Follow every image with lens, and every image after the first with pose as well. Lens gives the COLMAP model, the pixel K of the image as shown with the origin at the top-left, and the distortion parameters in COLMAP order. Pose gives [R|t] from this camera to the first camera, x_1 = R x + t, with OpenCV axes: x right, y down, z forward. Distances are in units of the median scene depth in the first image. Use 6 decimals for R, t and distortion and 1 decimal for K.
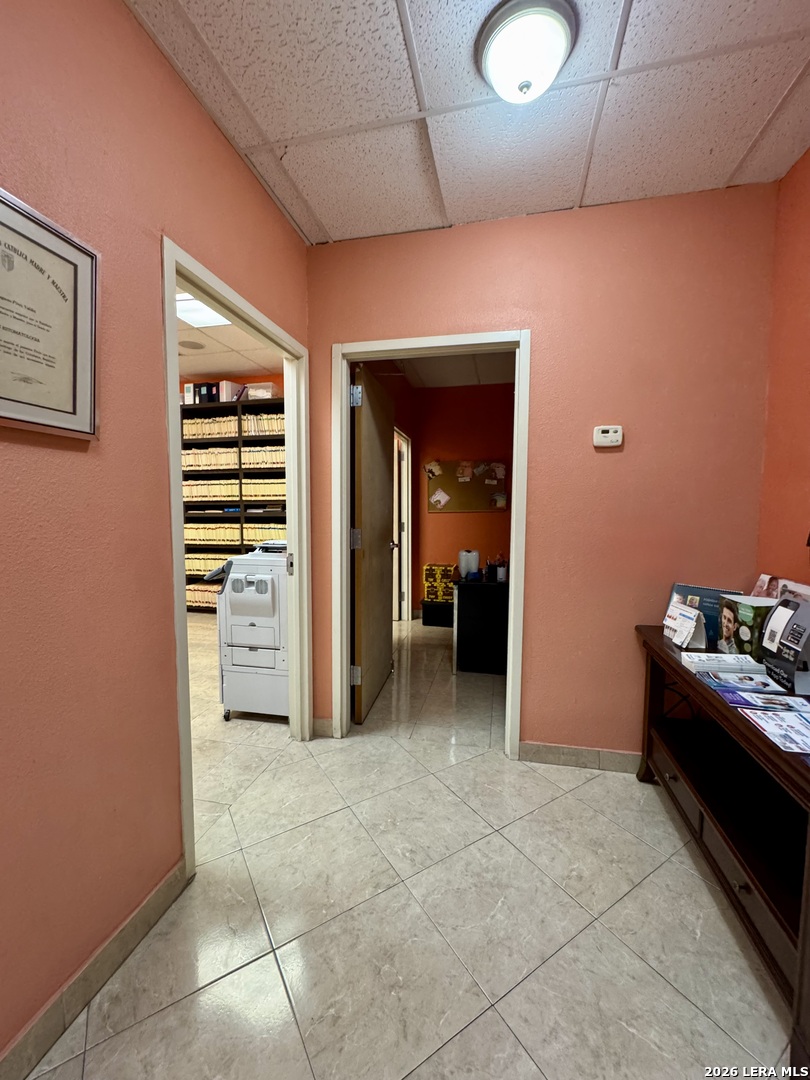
lens RADIAL K [[433.4, 0, 406.6], [0, 433.4, 539.1], [0, 0, 1]] dist [-0.003204, 0.000566]
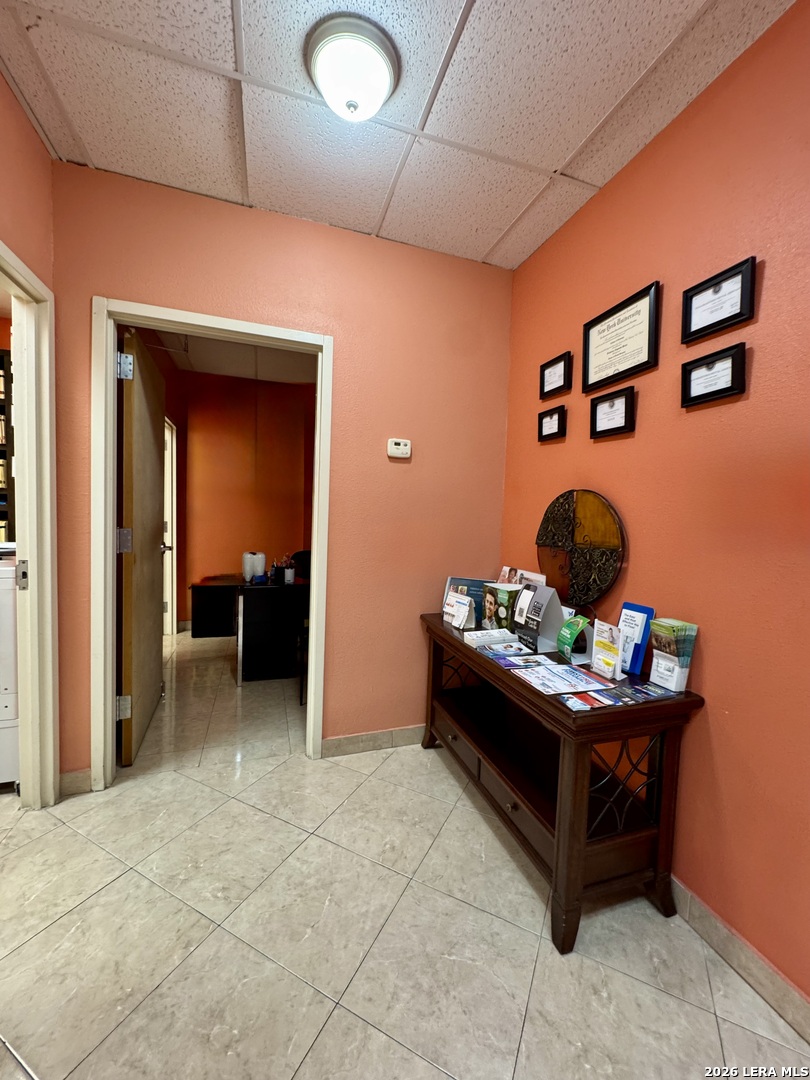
lens RADIAL K [[433.4, 0, 407.7], [0, 433.4, 538.8], [0, 0, 1]] dist [-0.003204, 0.000566]
pose [[0.856211, -0.001933, 0.516623, -0.108533], [0.003880, 0.999989, -0.002689, 0.000534], [-0.516612, 0.004307, 0.856209, 0.030130]]
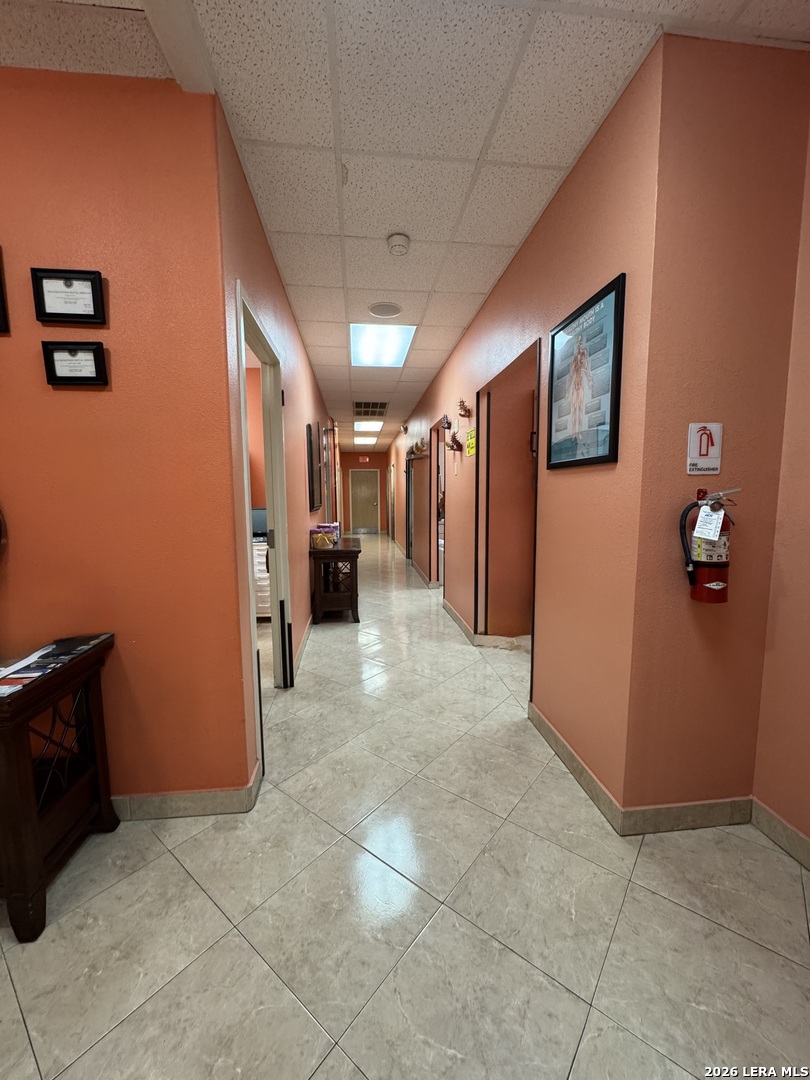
lens RADIAL K [[433.4, 0, 404.6], [0, 433.4, 541.3], [0, 0, 1]] dist [-0.003204, 0.000566]
pose [[-0.328708, -0.096717, 0.939466, -0.310735], [0.077407, 0.988637, 0.128863, 0.005944], [-0.941254, 0.115080, -0.317486, 0.100342]]
